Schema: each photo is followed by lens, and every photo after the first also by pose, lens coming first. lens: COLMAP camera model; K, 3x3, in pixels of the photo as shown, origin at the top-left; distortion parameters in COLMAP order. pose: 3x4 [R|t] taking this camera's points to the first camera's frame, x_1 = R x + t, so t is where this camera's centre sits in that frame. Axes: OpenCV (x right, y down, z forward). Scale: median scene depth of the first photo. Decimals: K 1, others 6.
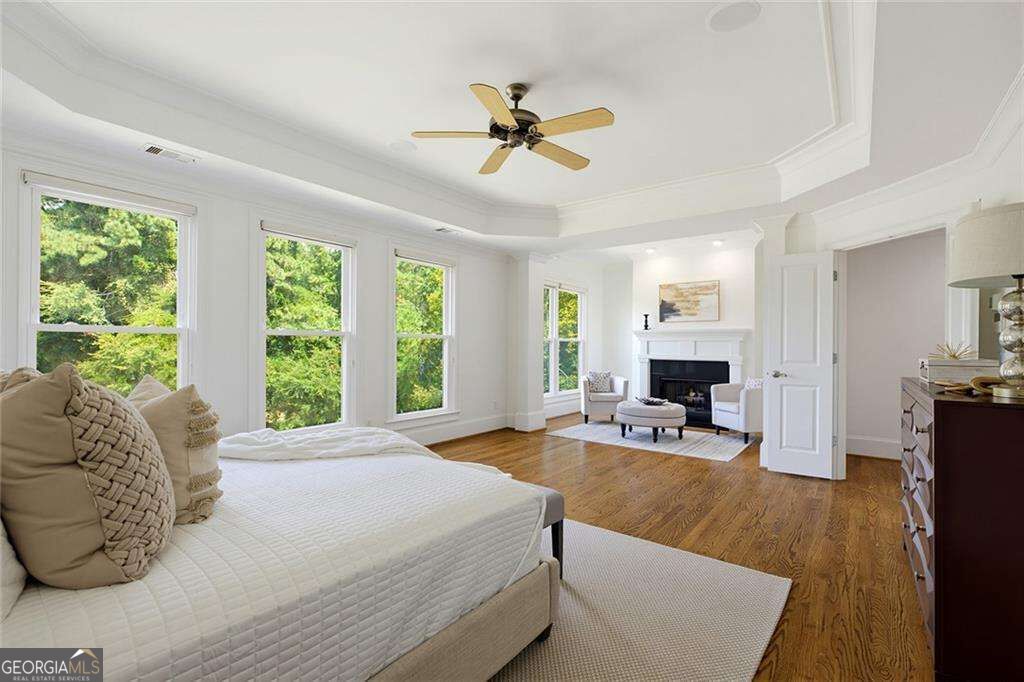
lens RADIAL K [[456.8, 0, 515.8], [0, 456.8, 343.5], [0, 0, 1]] dist [-0.006614, -0.000142]
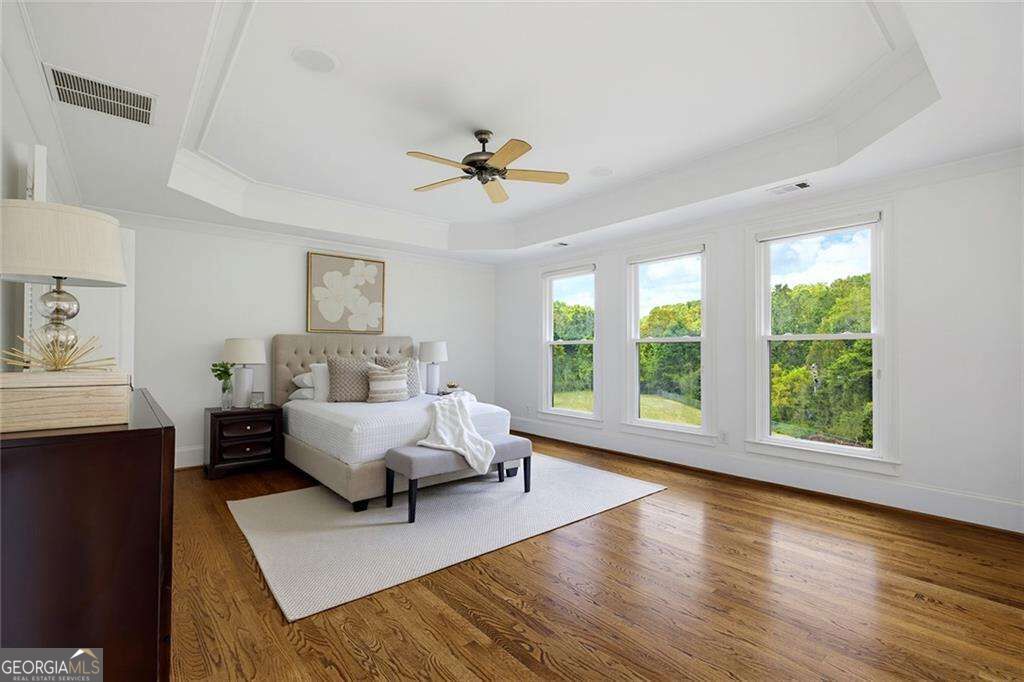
lens RADIAL K [[456.8, 0, 515.8], [0, 456.8, 343.5], [0, 0, 1]] dist [-0.006614, -0.000142]
pose [[-0.211275, -0.023878, -0.977135, 1.133752], [0.005119, 0.999661, -0.025536, 0.018800], [0.977413, -0.010397, -0.211081, 1.329526]]
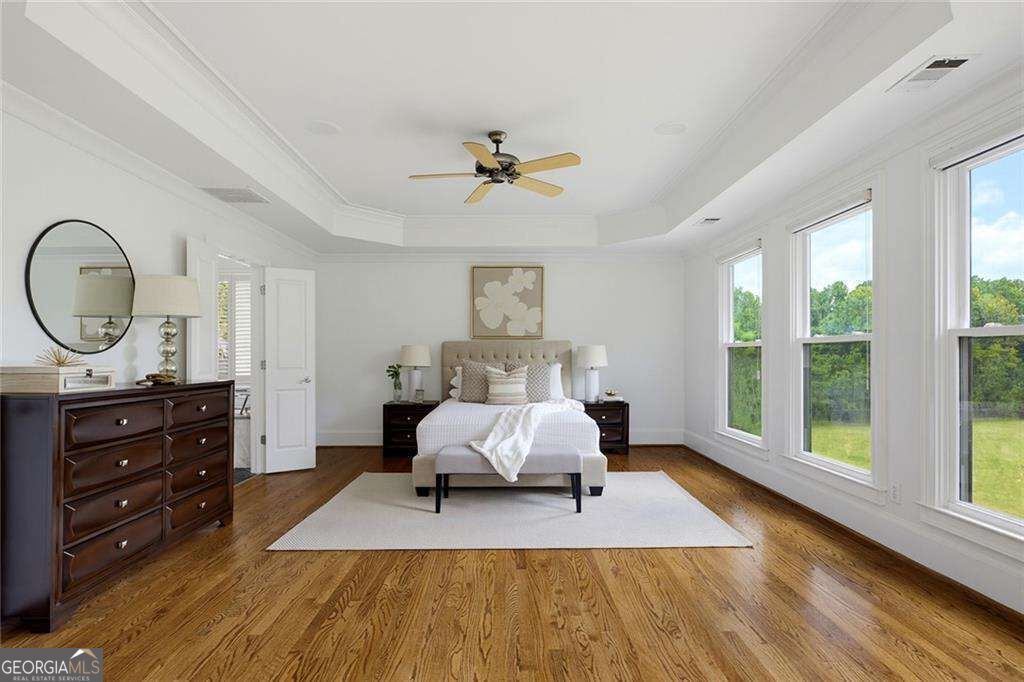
lens RADIAL K [[507.3, 0, 511.3], [0, 507.3, 352.7], [0, 0, 1]] dist [-0.001944, -0.000382]
pose [[-0.784493, -0.009822, -0.620060, 0.772561], [-0.000416, 0.999883, -0.015314, 0.019412], [0.620138, -0.011756, -0.784405, 2.035987]]
